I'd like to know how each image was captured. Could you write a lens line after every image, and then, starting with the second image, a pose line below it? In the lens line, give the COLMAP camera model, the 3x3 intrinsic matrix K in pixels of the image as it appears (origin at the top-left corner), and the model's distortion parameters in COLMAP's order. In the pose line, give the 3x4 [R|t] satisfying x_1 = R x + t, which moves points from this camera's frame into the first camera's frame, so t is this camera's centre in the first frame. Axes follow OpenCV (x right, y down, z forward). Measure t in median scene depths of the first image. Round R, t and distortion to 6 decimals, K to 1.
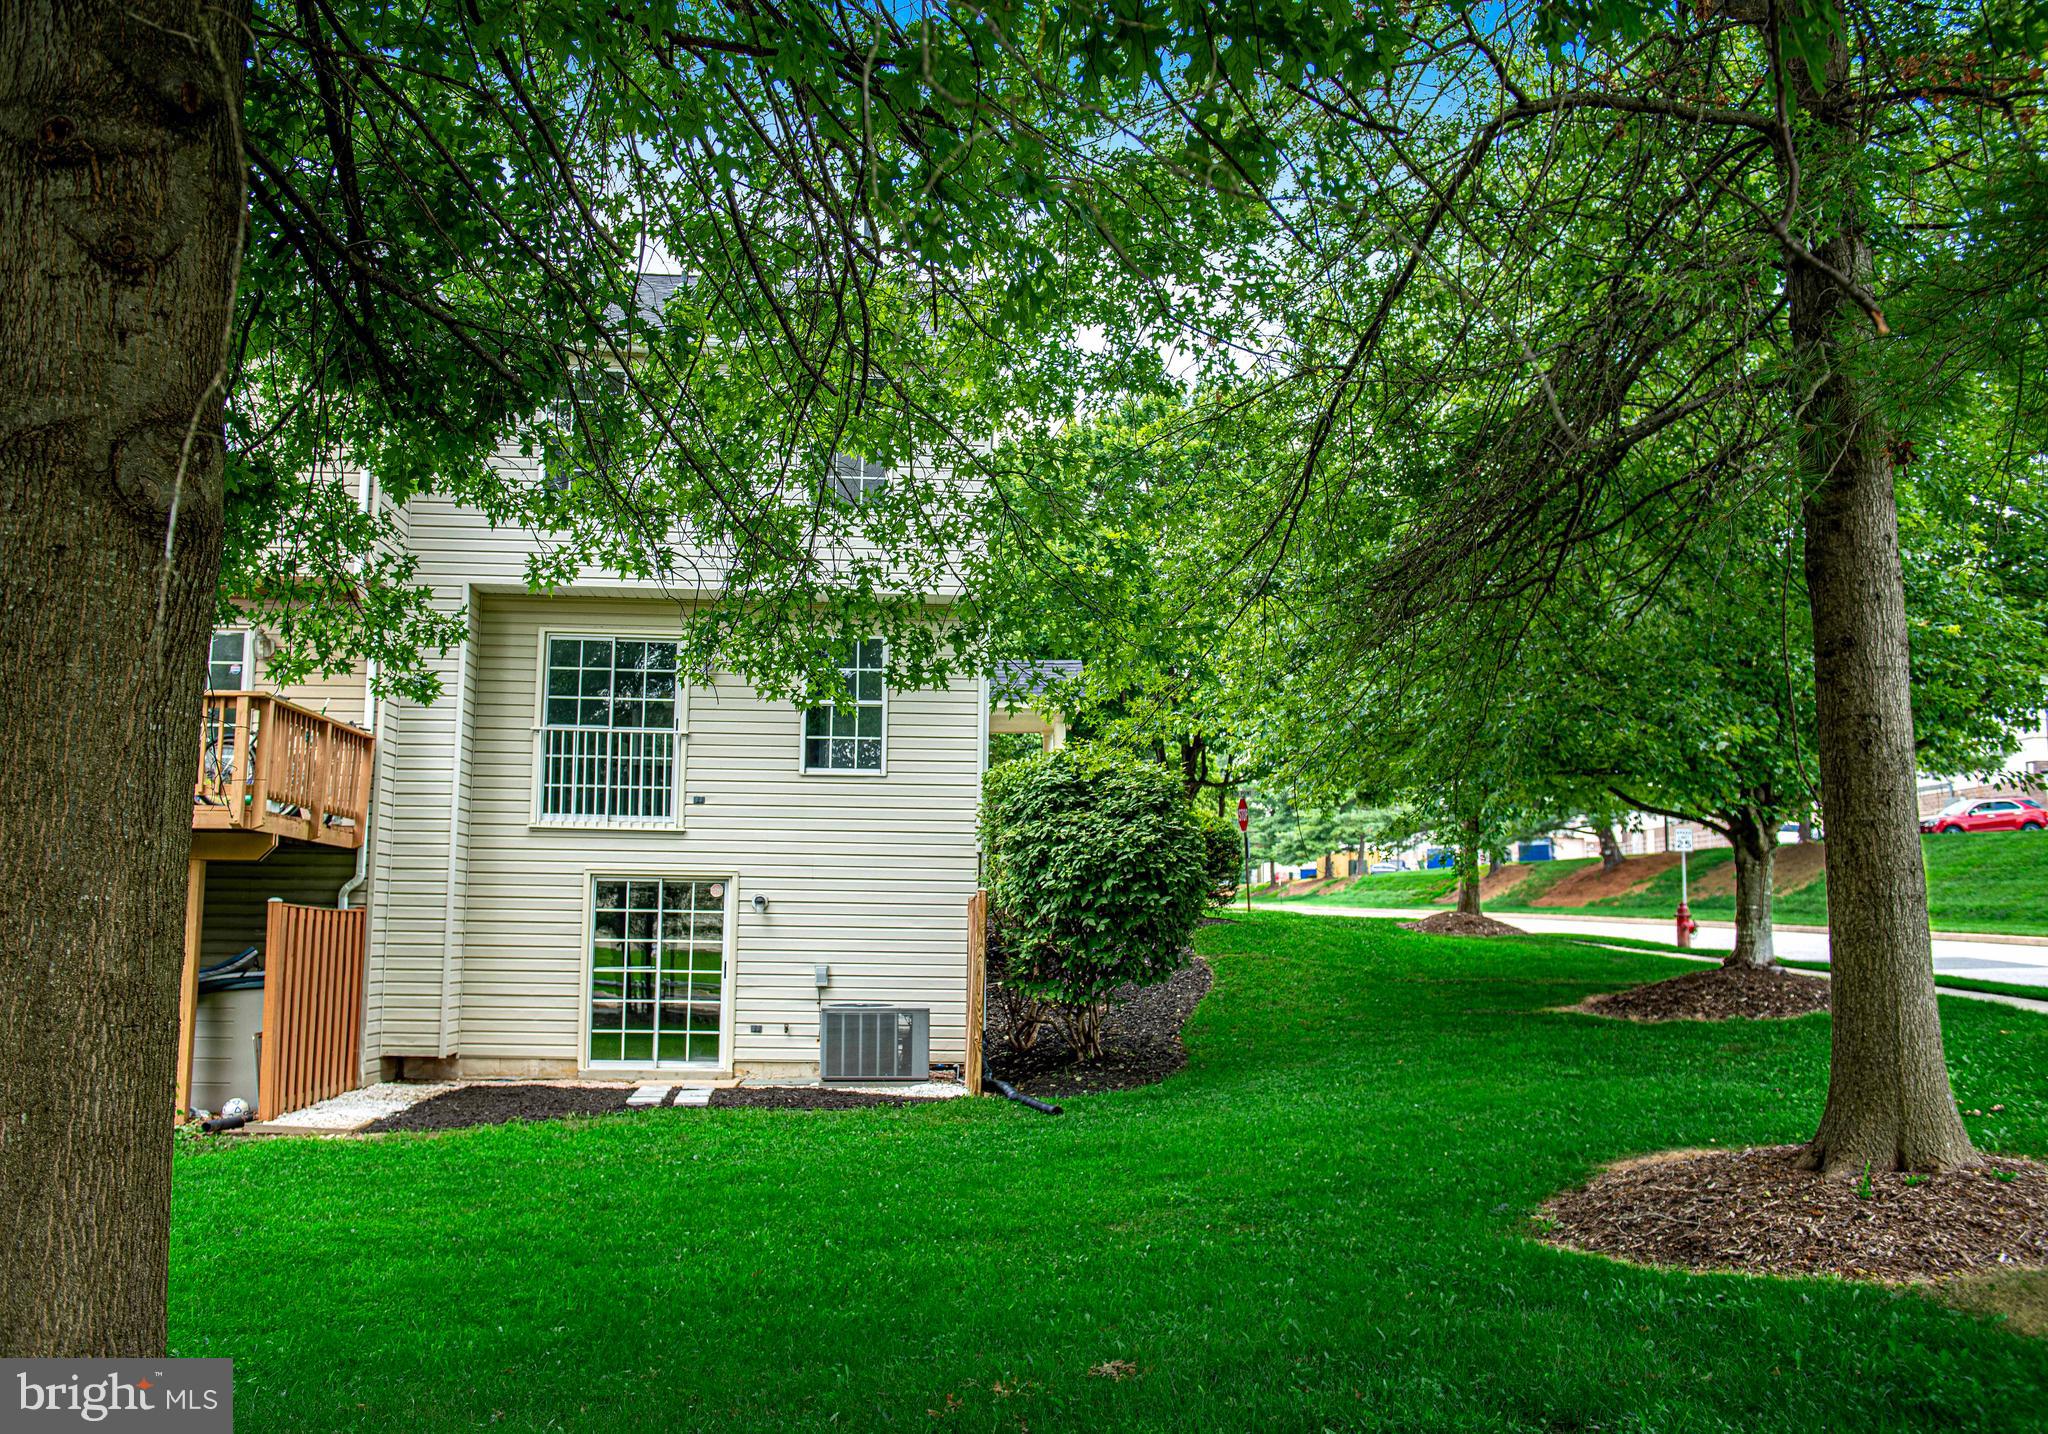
lens RADIAL K [[1849.2, 0, 1018.0], [0, 1849.2, 722.0], [0, 0, 1]] dist [-0.018618, 0.015995]
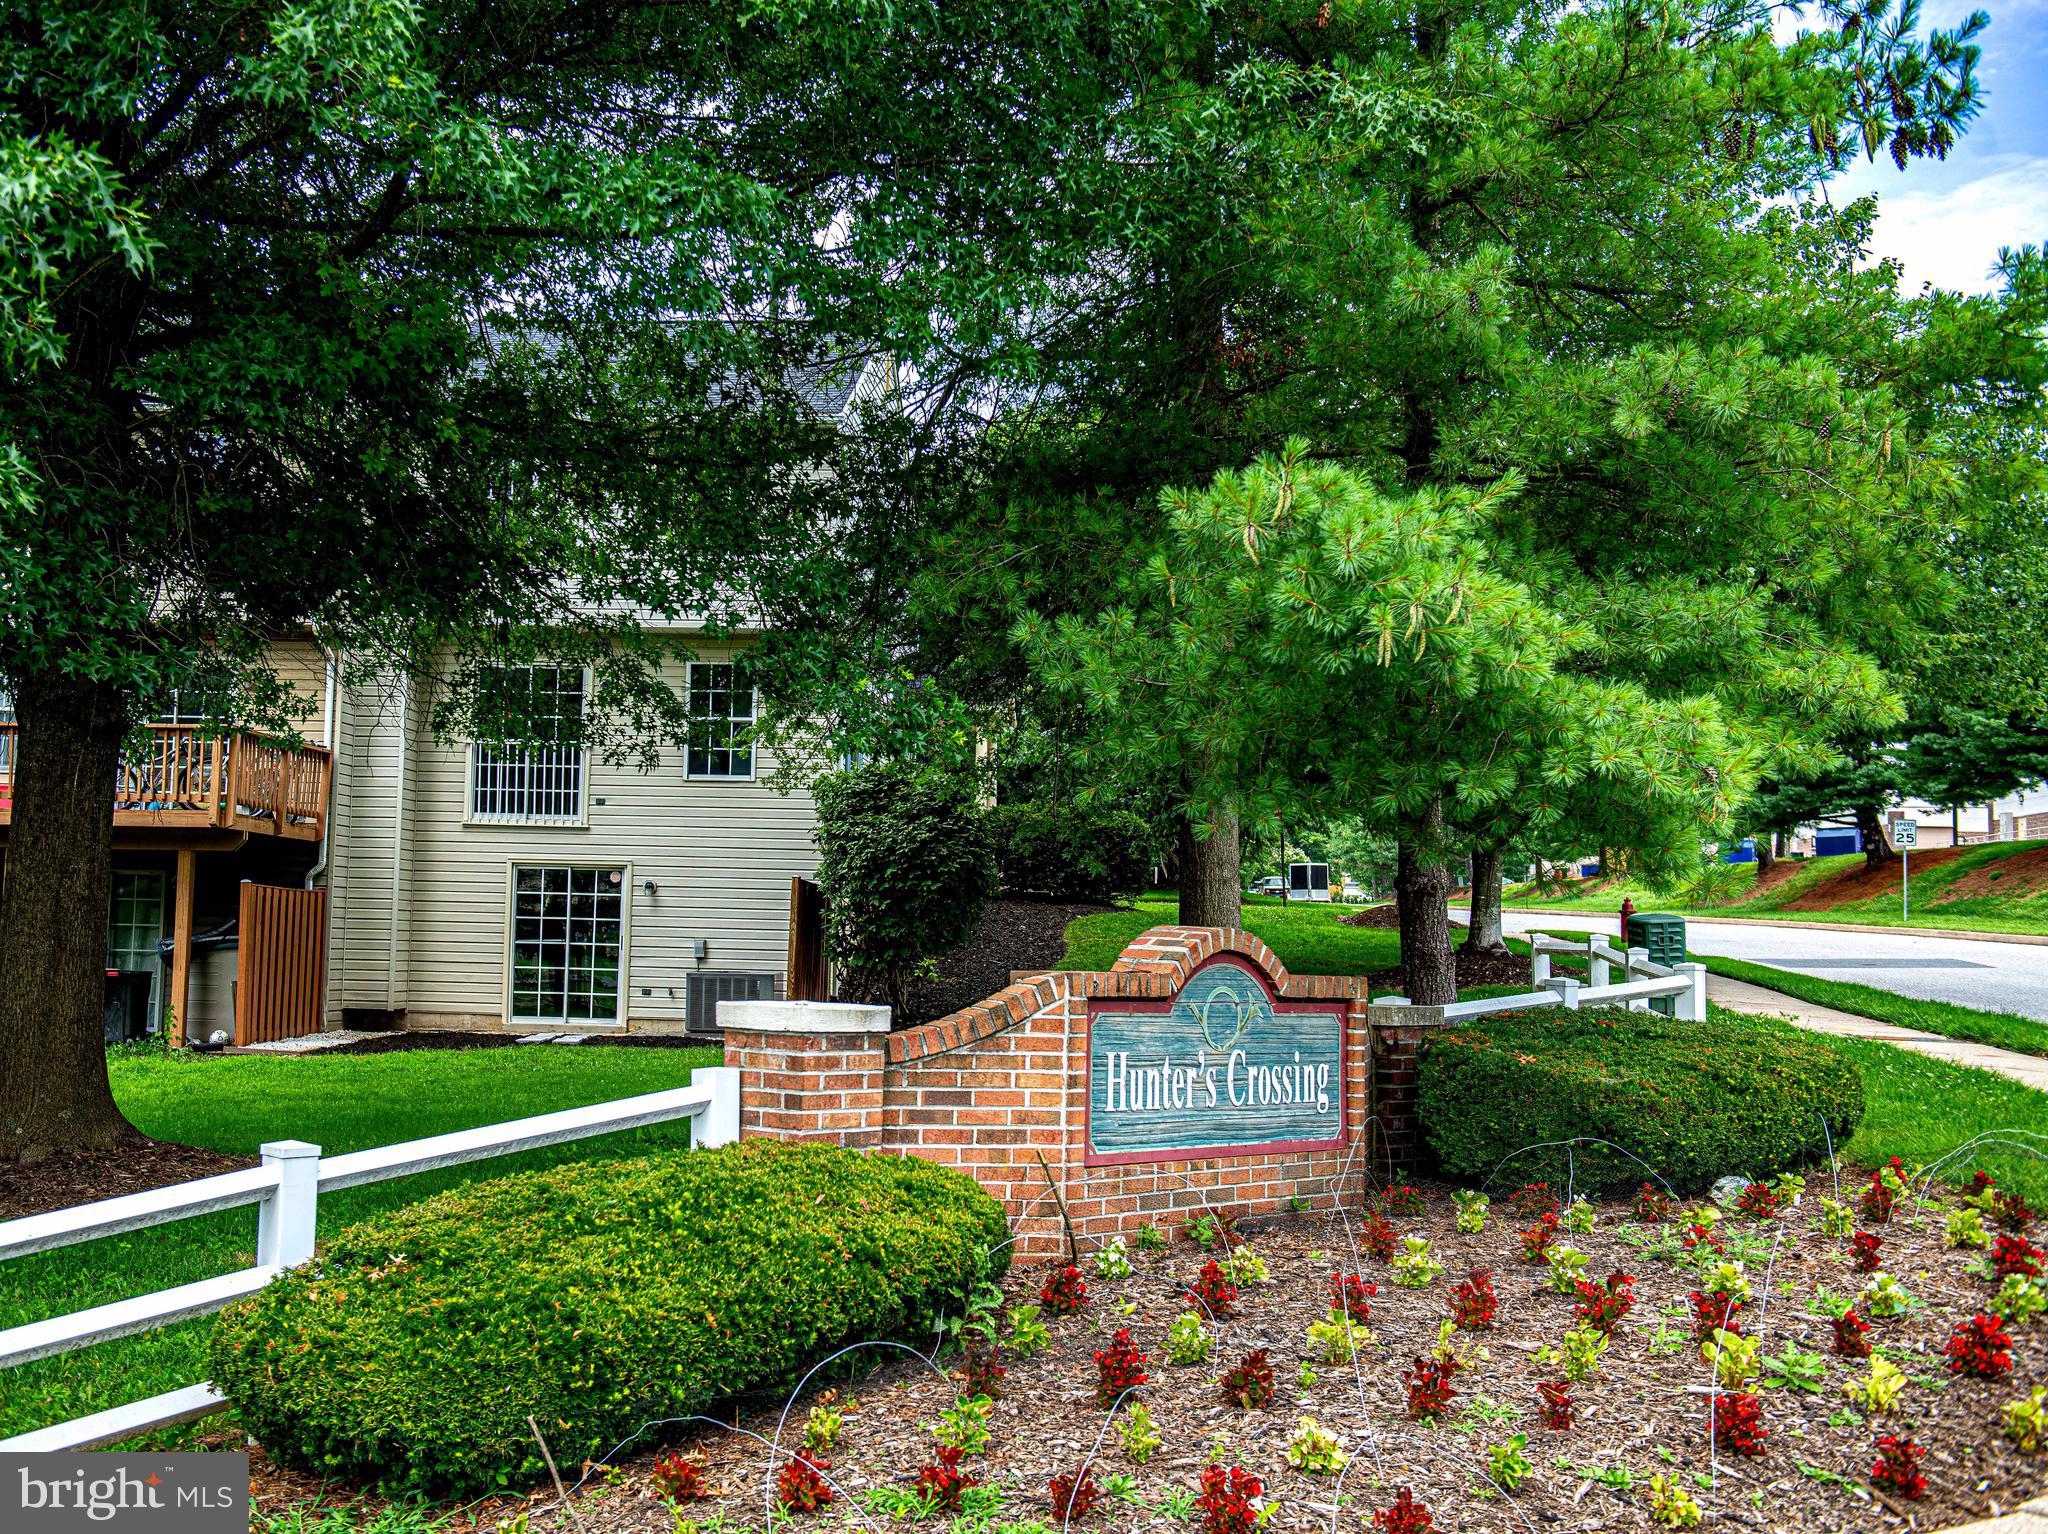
lens RADIAL K [[2394.4, 0, 1029.0], [0, 2394.4, 752.8], [0, 0, 1]] dist [-0.033661, 0.000000]
pose [[0.992204, -0.000930, -0.124624, 0.299710], [0.005422, 0.999347, 0.035710, -0.043635], [0.124510, -0.036107, 0.991561, -0.506273]]
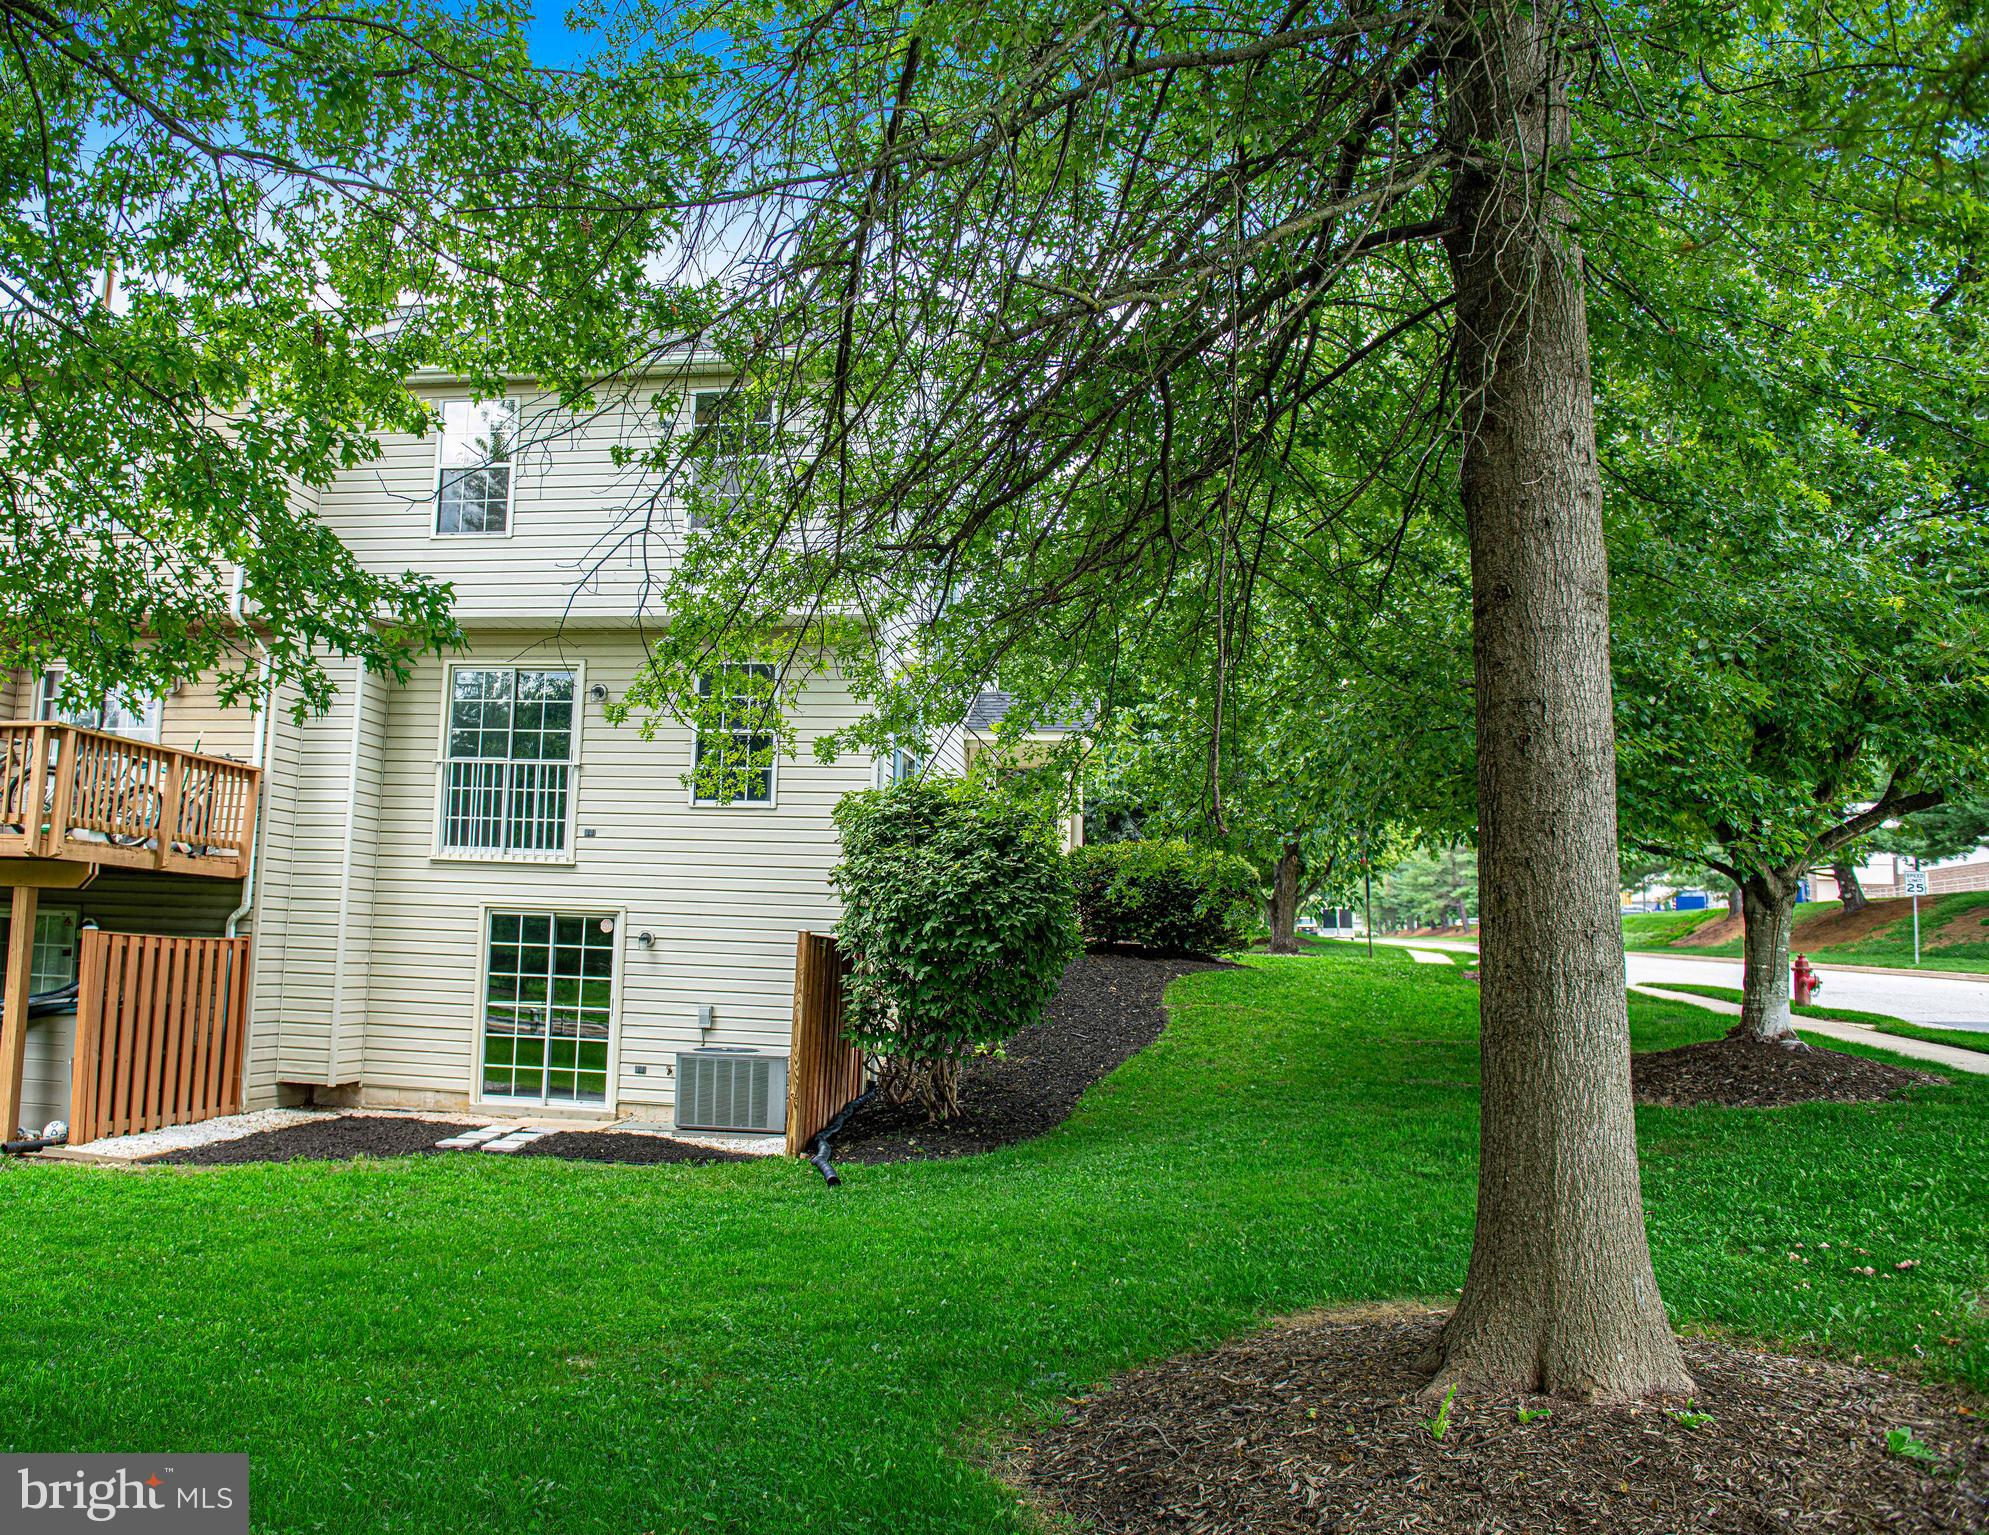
lens RADIAL K [[1667.2, 0, 888.6], [0, 1667.2, 778.6], [0, 0, 1]] dist [-0.049209, 0.010814]
pose [[0.966530, -0.005348, -0.256499, 0.208349], [0.006722, 0.999967, 0.004481, 0.010851], [0.256467, -0.006056, 0.966534, 0.193653]]
